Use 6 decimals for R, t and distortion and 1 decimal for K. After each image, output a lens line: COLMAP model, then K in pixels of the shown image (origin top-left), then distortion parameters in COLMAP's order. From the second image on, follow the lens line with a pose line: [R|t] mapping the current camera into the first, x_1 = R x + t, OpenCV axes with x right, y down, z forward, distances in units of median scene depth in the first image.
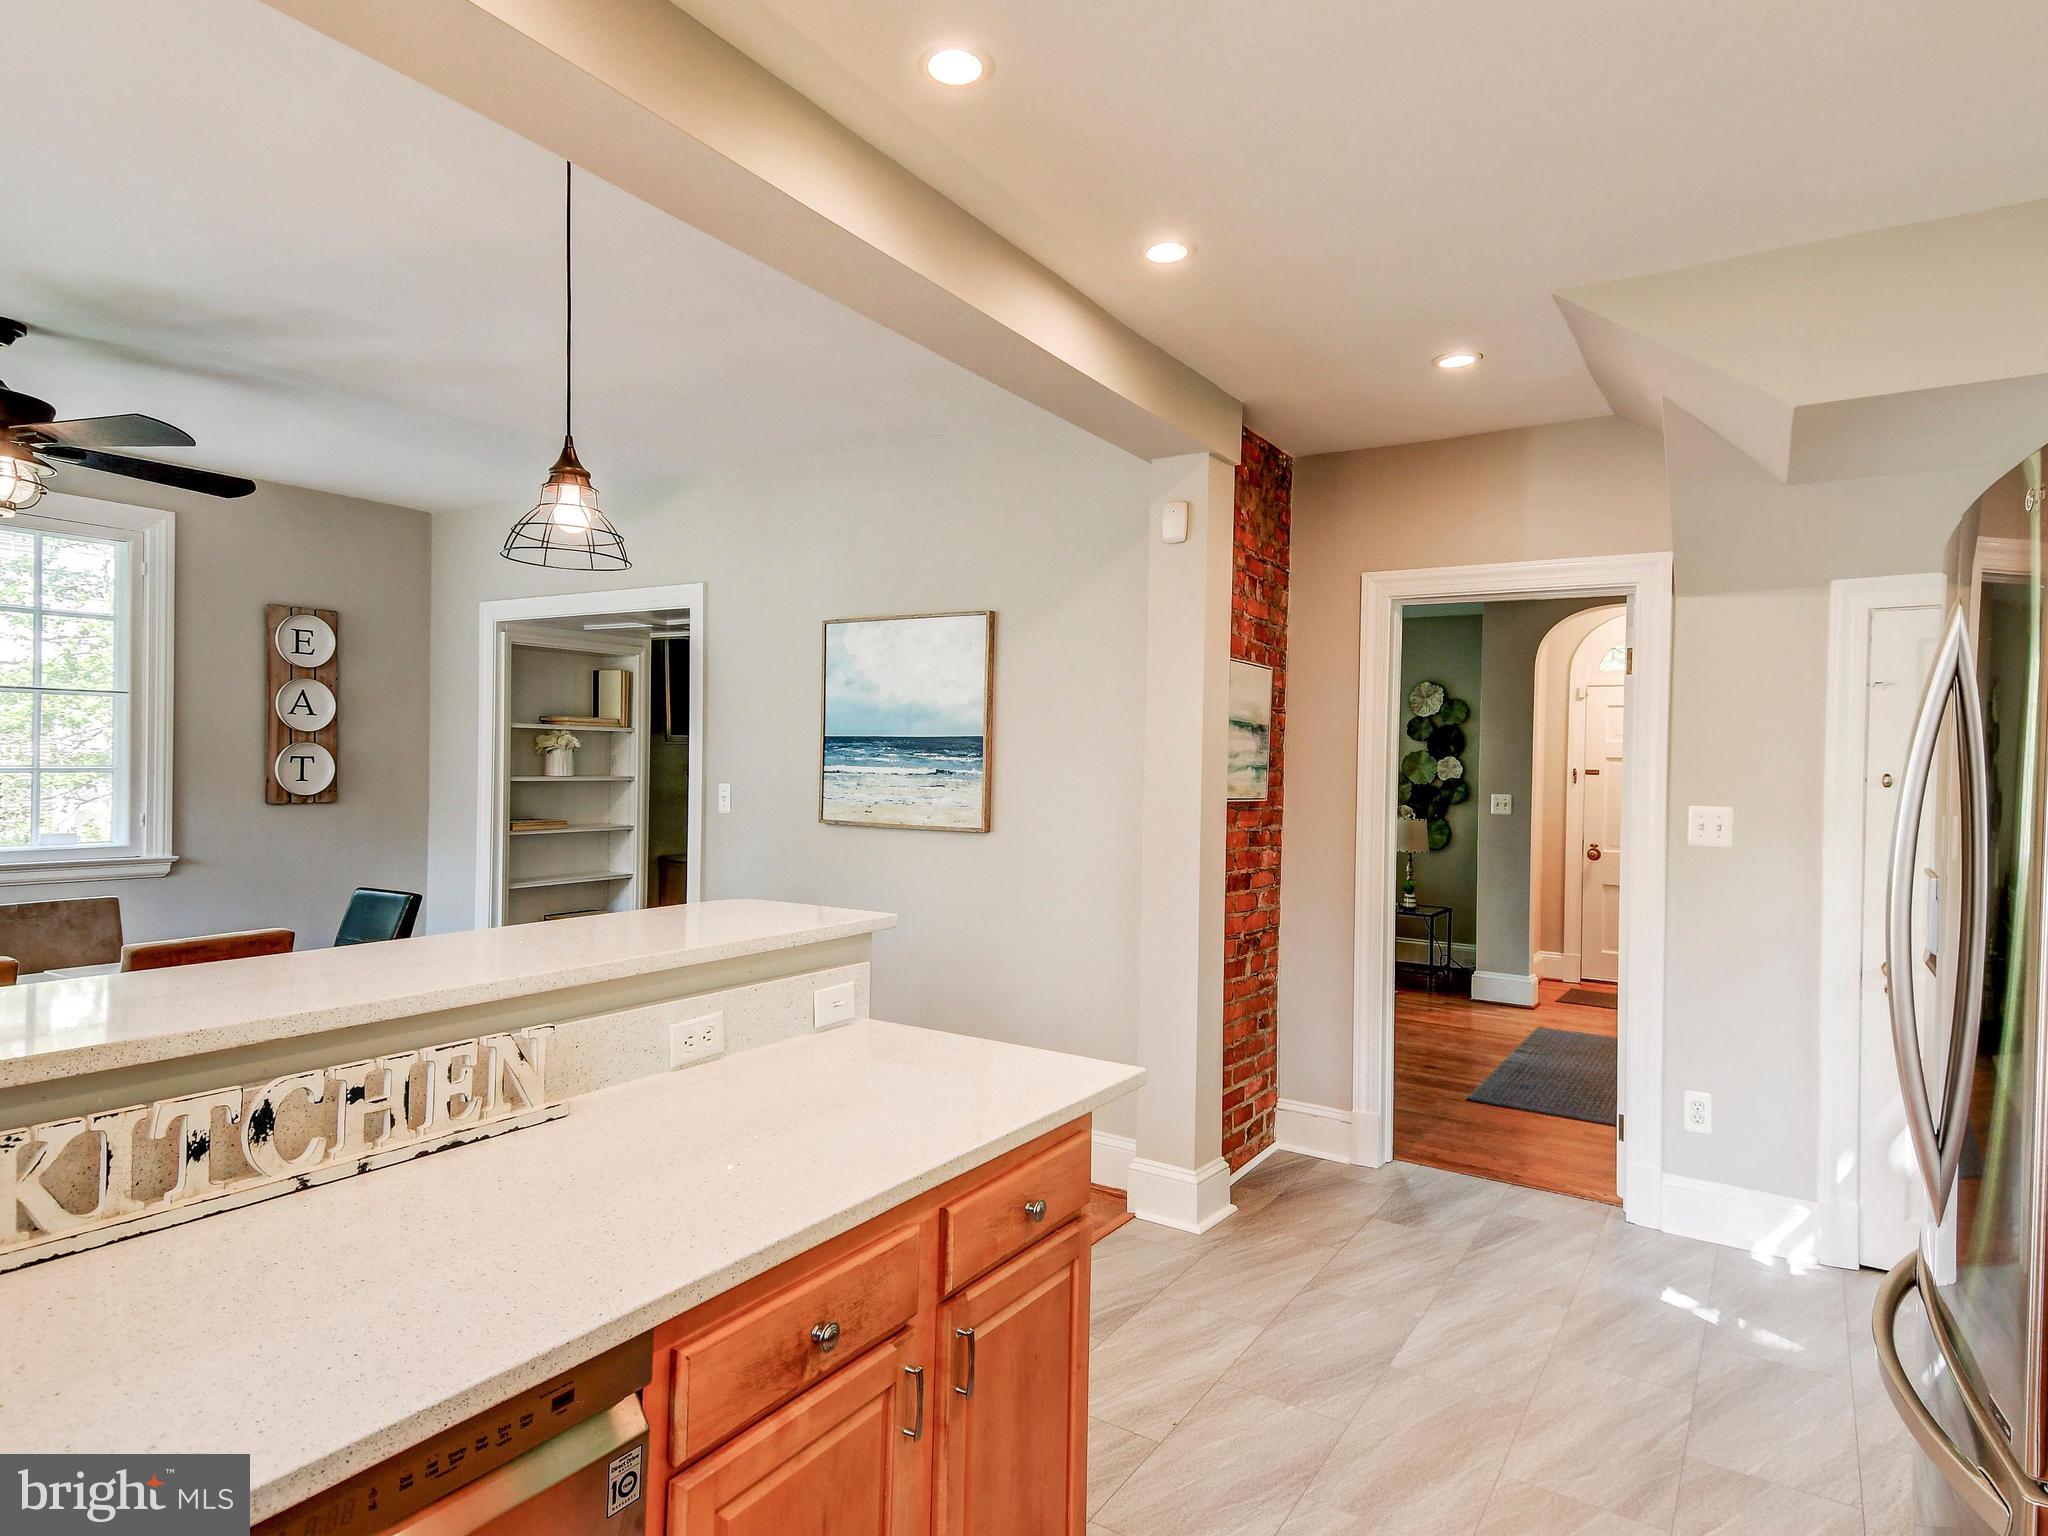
lens RADIAL K [[1182.5, 0, 1022.0], [0, 1182.5, 772.8], [0, 0, 1]] dist [0.078409, -0.038332]
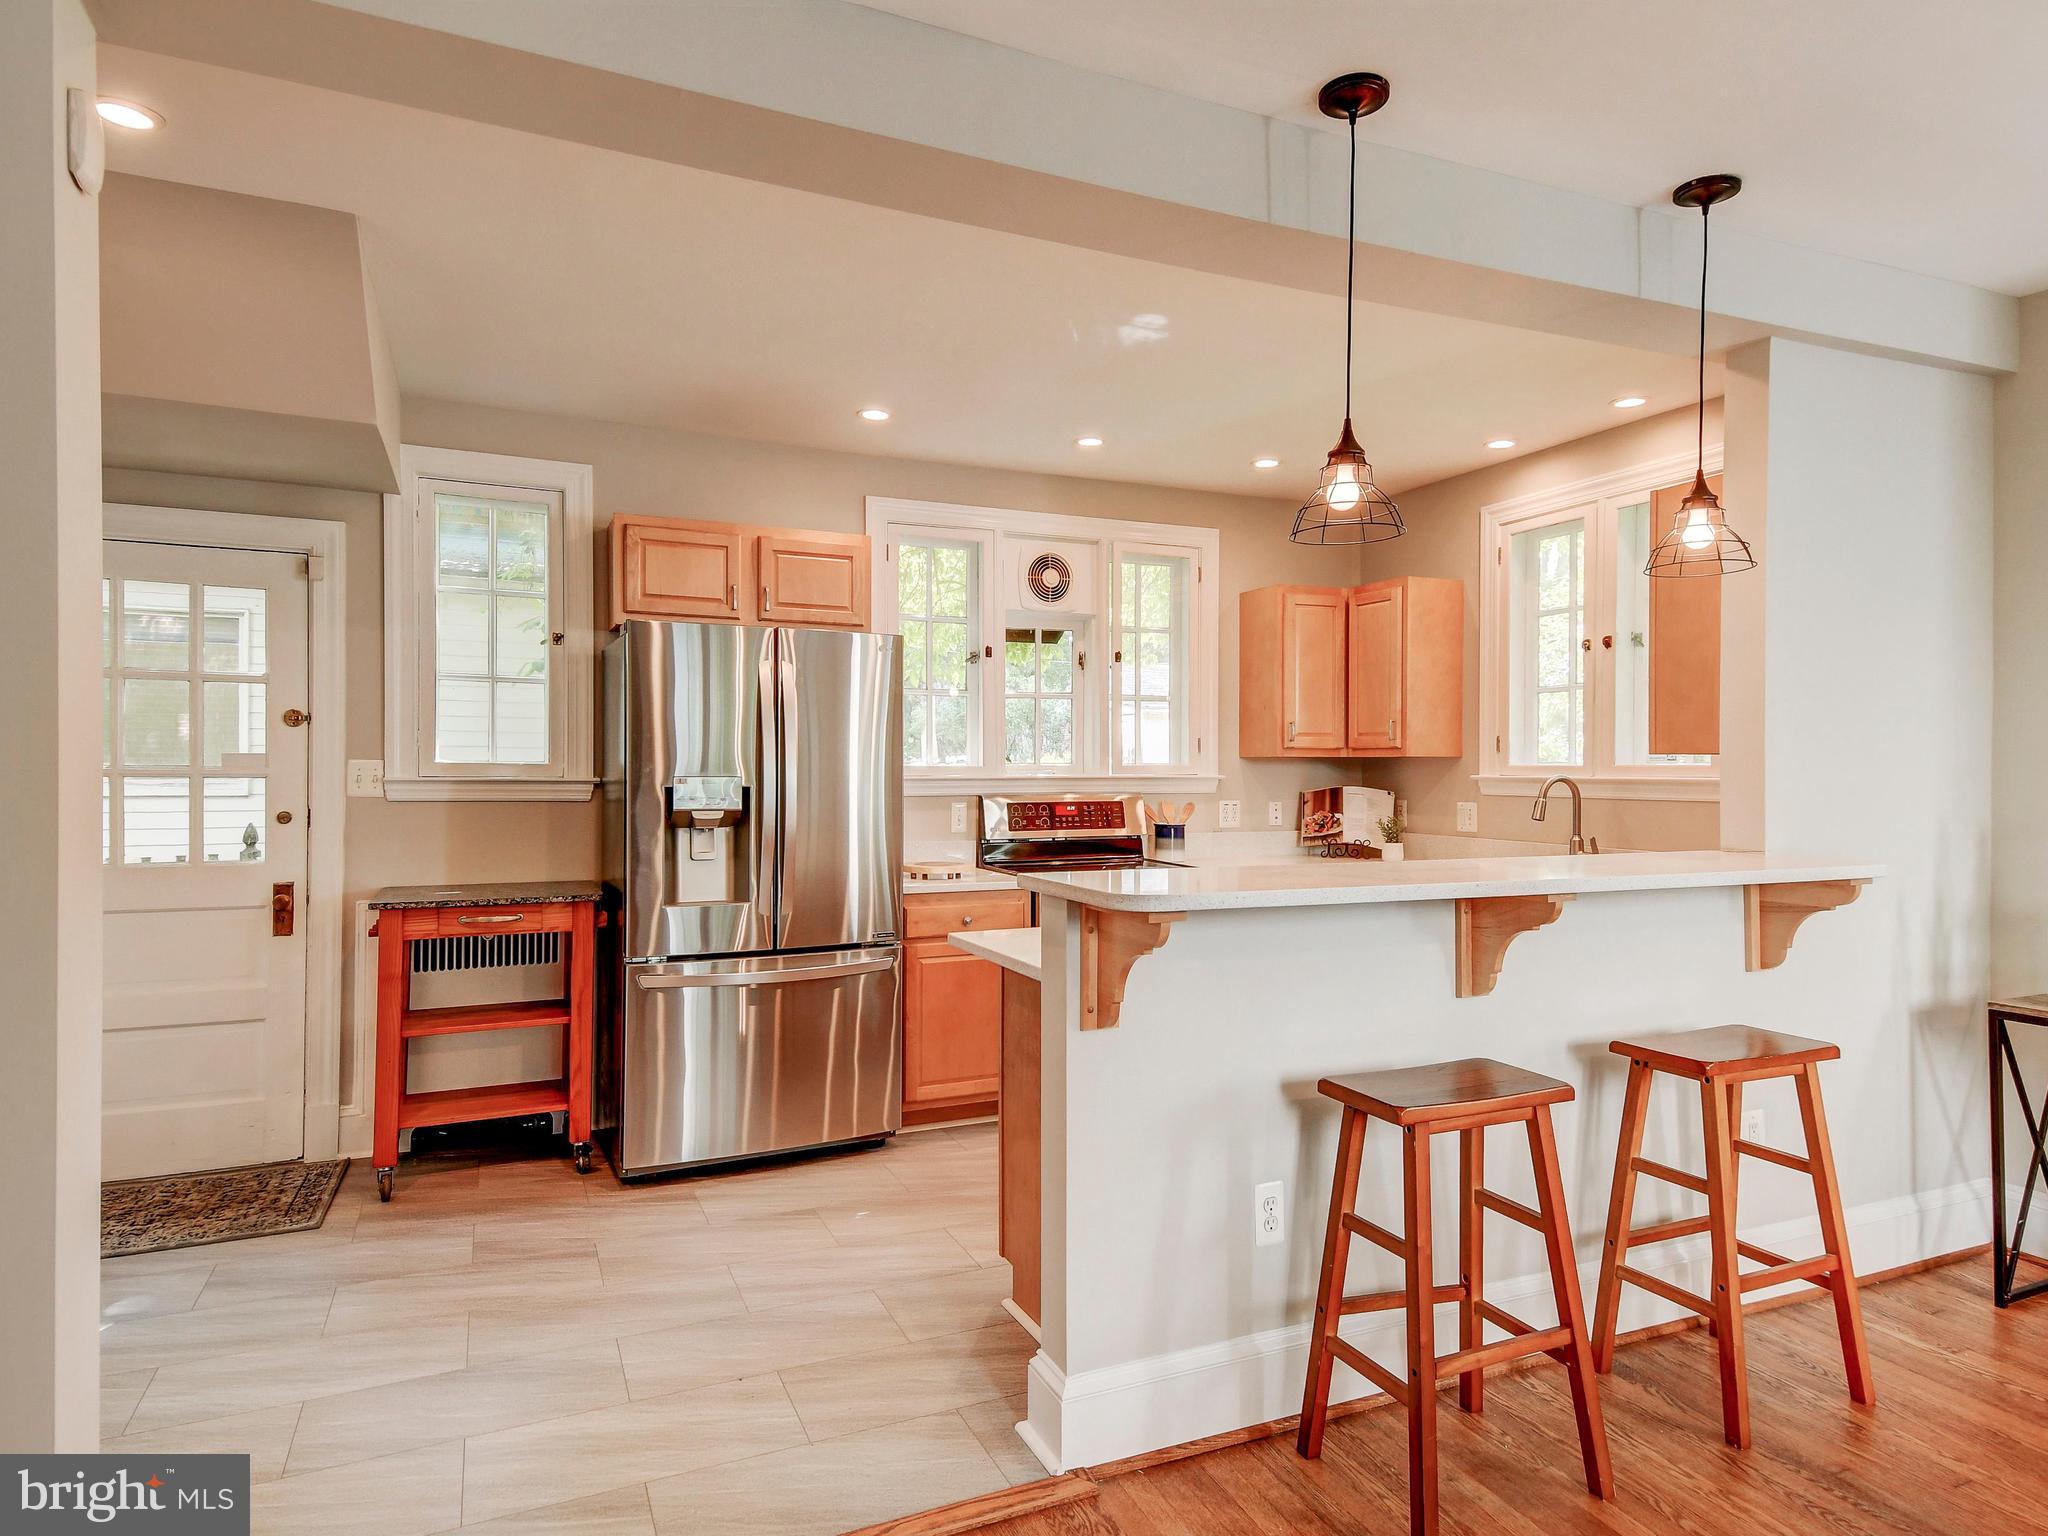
lens RADIAL K [[1182.5, 0, 1023.1], [0, 1182.5, 769.8], [0, 0, 1]] dist [0.078409, -0.038332]
pose [[-0.836294, -0.025581, 0.547684, -0.331875], [-0.016788, 0.999637, 0.021057, 0.006622], [-0.548024, 0.008415, -0.836420, 0.946749]]
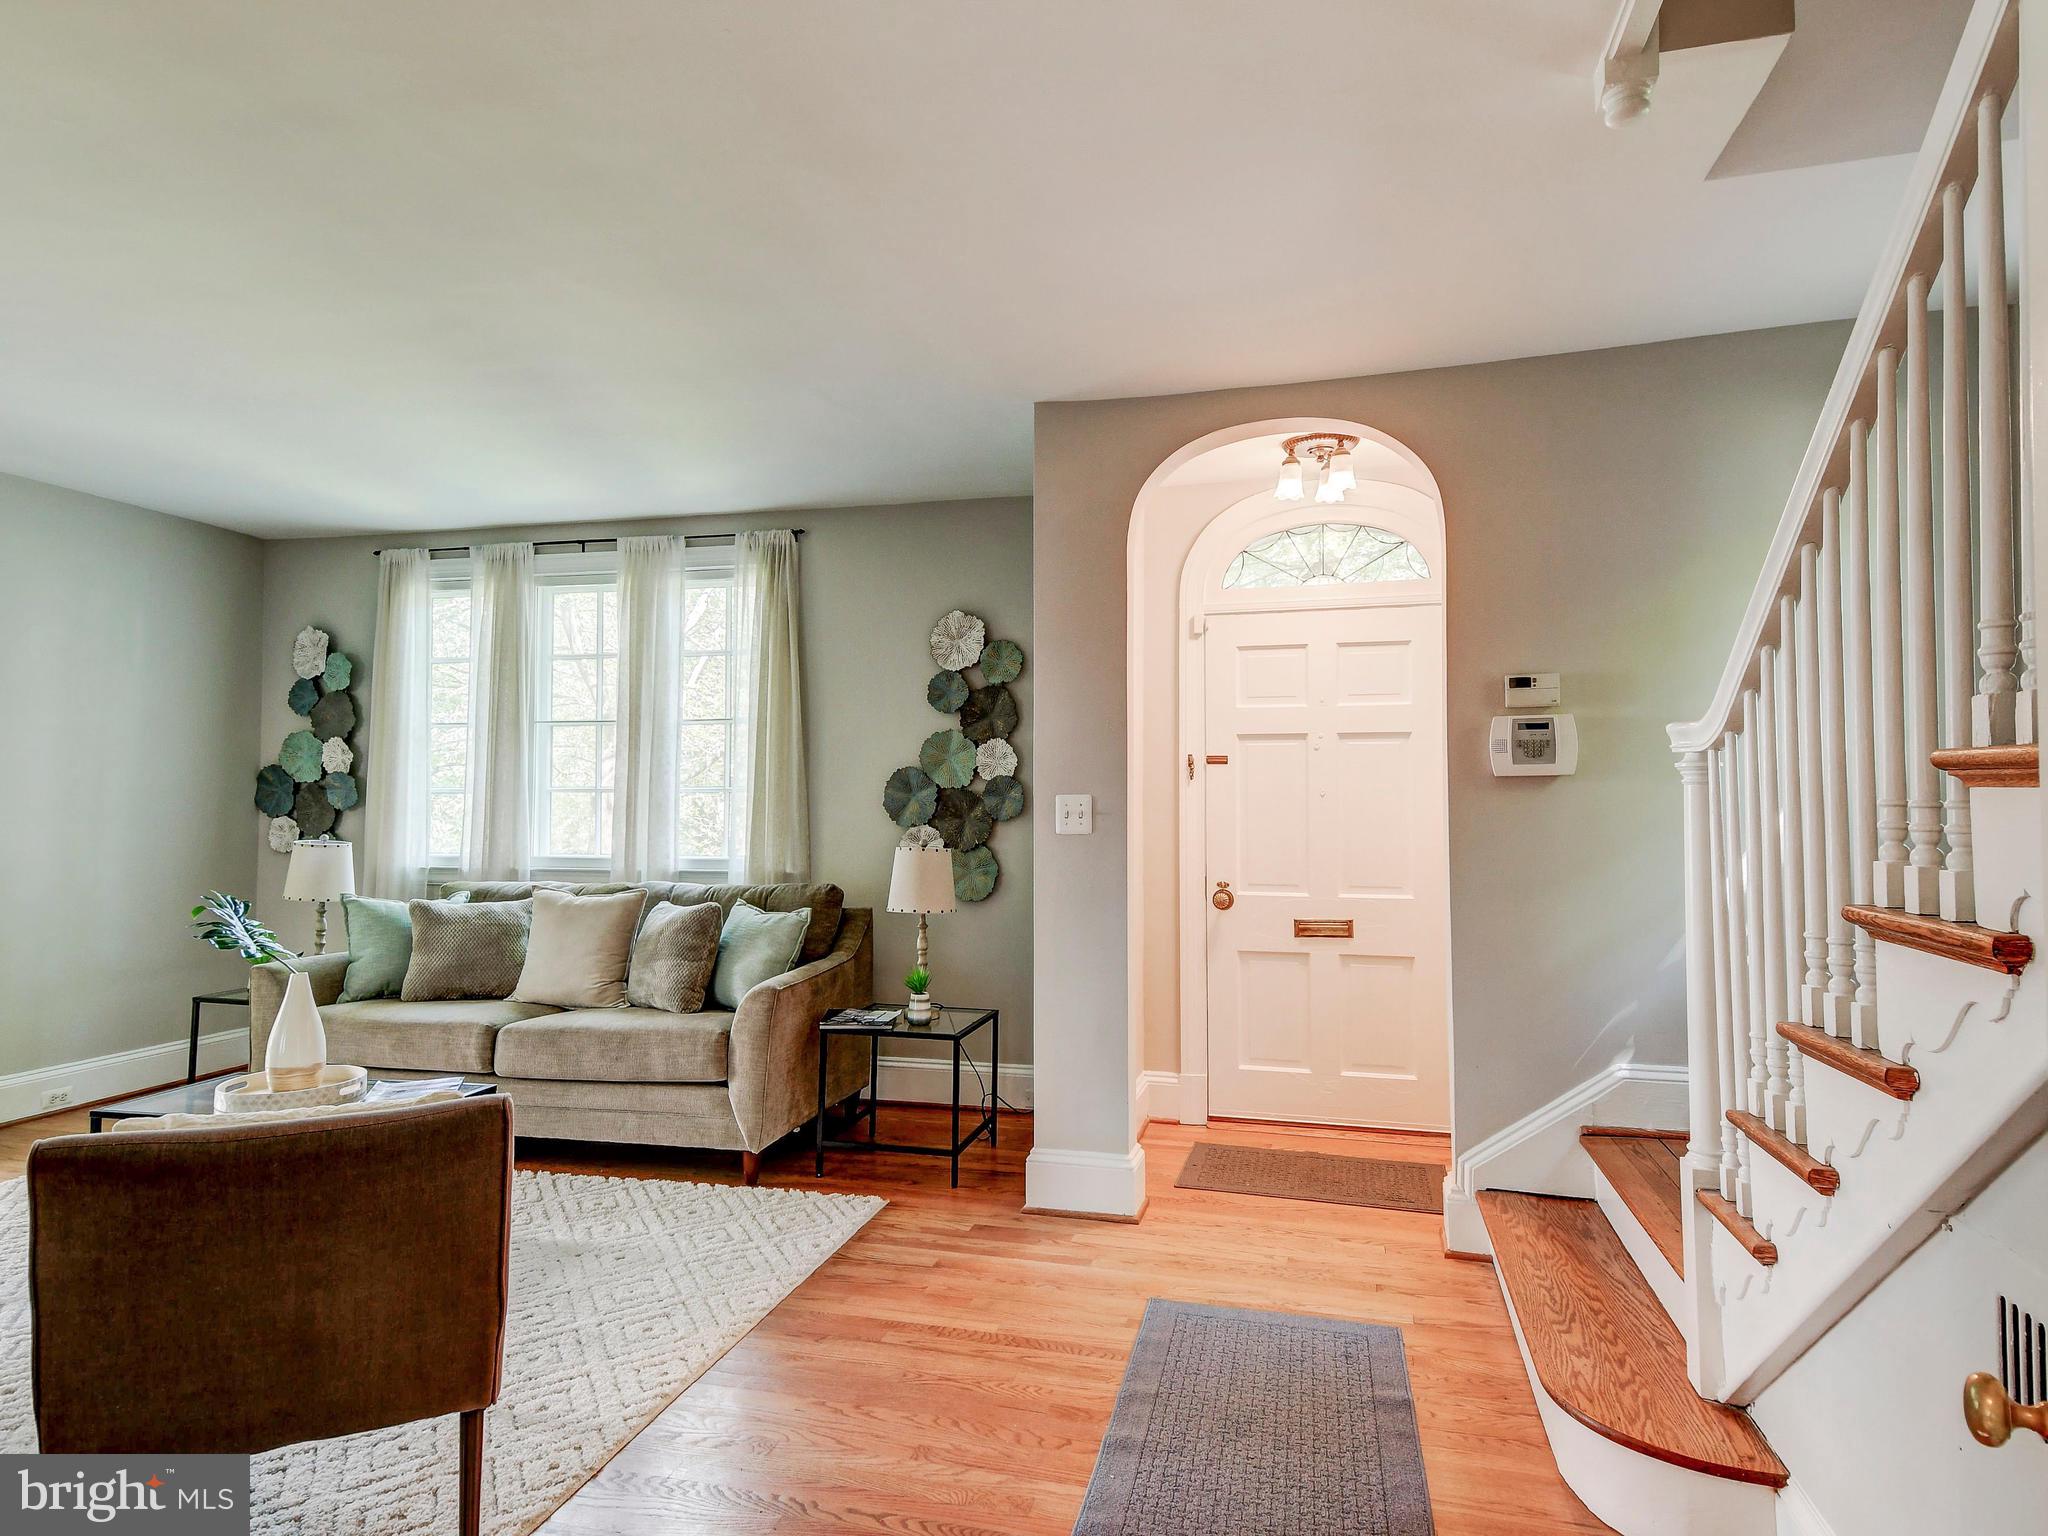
lens RADIAL K [[1182.5, 0, 1016.5], [0, 1182.5, 752.5], [0, 0, 1]] dist [0.078409, -0.038332]
pose [[0.949502, -0.005478, 0.313715, 0.349678], [0.019058, 0.999008, -0.040237, 0.030567], [-0.313183, 0.044184, 0.948664, 0.843021]]
